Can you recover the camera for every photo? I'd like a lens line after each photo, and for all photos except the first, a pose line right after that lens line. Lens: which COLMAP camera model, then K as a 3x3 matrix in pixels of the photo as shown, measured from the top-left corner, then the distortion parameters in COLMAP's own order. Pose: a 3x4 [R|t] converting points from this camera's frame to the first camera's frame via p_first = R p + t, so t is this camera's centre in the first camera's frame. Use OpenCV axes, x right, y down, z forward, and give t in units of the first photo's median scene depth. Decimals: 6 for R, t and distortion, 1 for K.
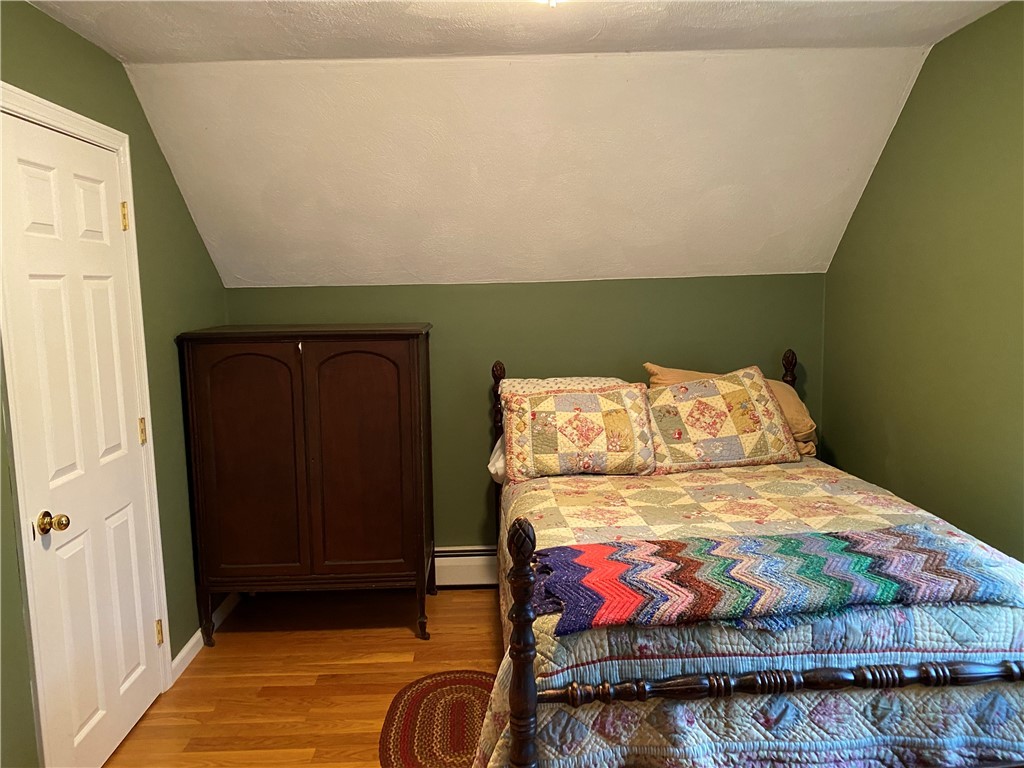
lens RADIAL K [[780.5, 0, 510.4], [0, 780.5, 384.2], [0, 0, 1]] dist [0.051700, -0.057324]
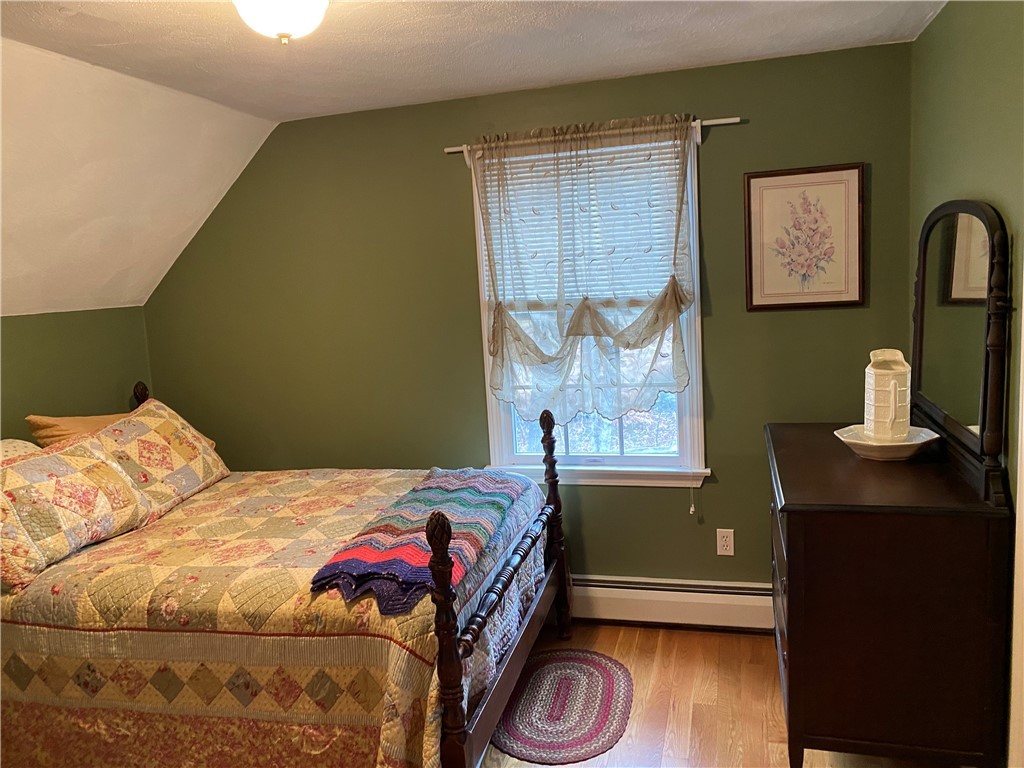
lens RADIAL K [[780.5, 0, 511.6], [0, 780.5, 385.9], [0, 0, 1]] dist [0.051700, -0.057324]
pose [[0.273654, -0.123018, 0.953929, -0.600264], [0.168996, 0.982508, 0.078224, -0.046335], [-0.946865, 0.139804, 0.289657, 0.321504]]
